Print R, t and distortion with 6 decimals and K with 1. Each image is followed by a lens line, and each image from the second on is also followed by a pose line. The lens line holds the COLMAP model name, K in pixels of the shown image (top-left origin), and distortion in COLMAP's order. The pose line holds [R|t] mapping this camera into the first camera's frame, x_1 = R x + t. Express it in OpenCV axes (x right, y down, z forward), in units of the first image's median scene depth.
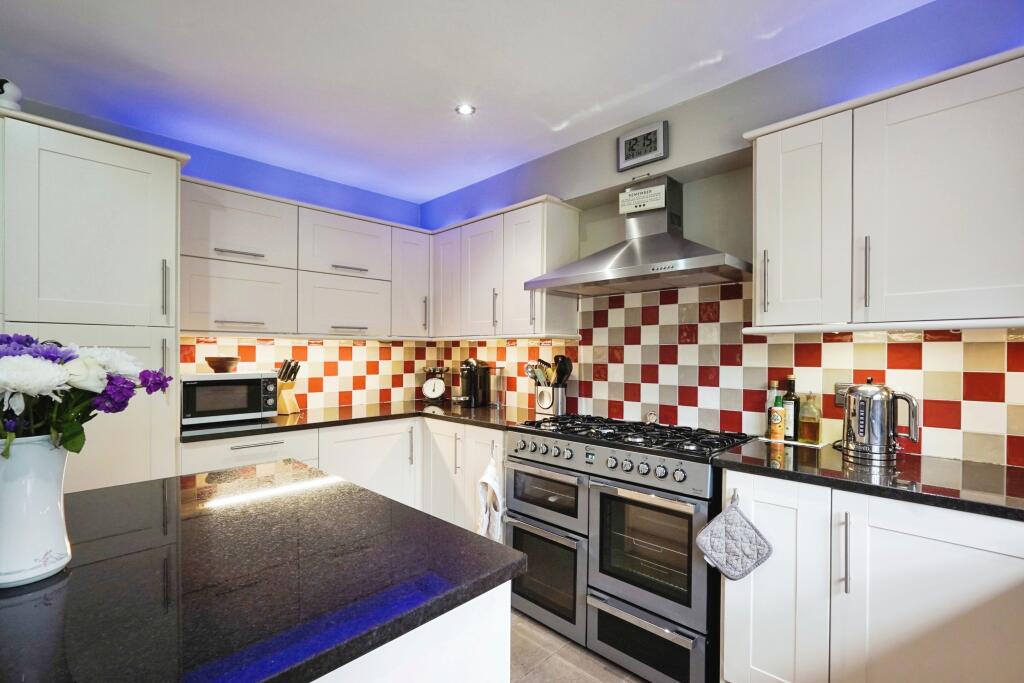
lens RADIAL K [[458.3, 0, 512.0], [0, 458.3, 341.5], [0, 0, 1]] dist [0.000097, -0.000003]
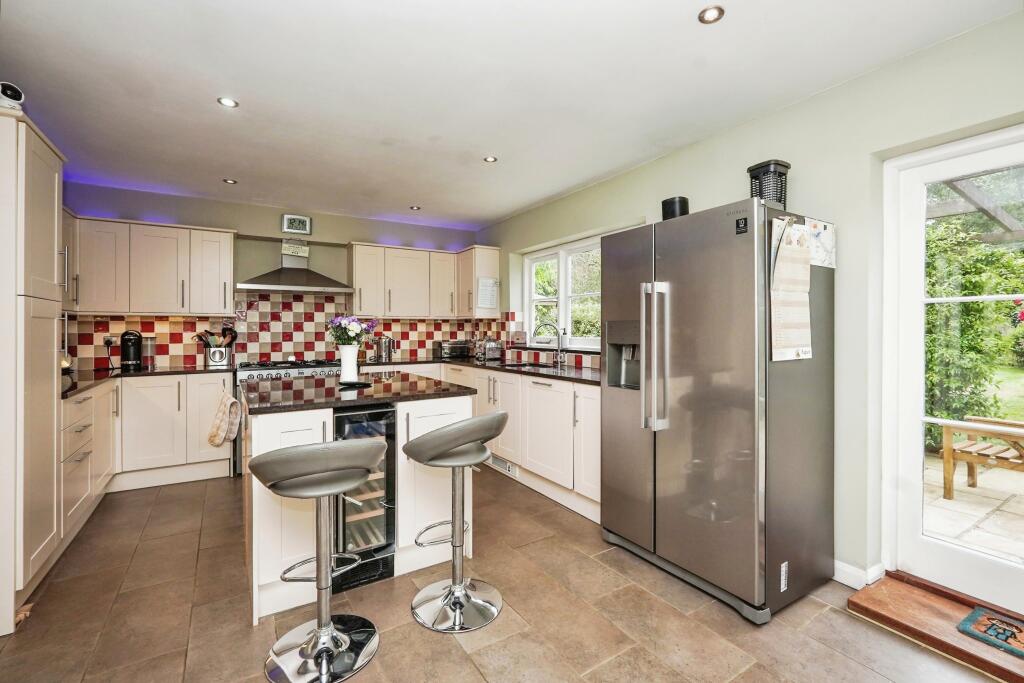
lens RADIAL K [[458.3, 0, 512.0], [0, 458.3, 341.5], [0, 0, 1]] dist [0.000097, -0.000003]
pose [[0.231406, -0.029328, 0.972415, -1.428537], [-0.016786, 0.999276, 0.034133, 0.008204], [-0.972712, -0.024222, 0.230746, -0.400219]]
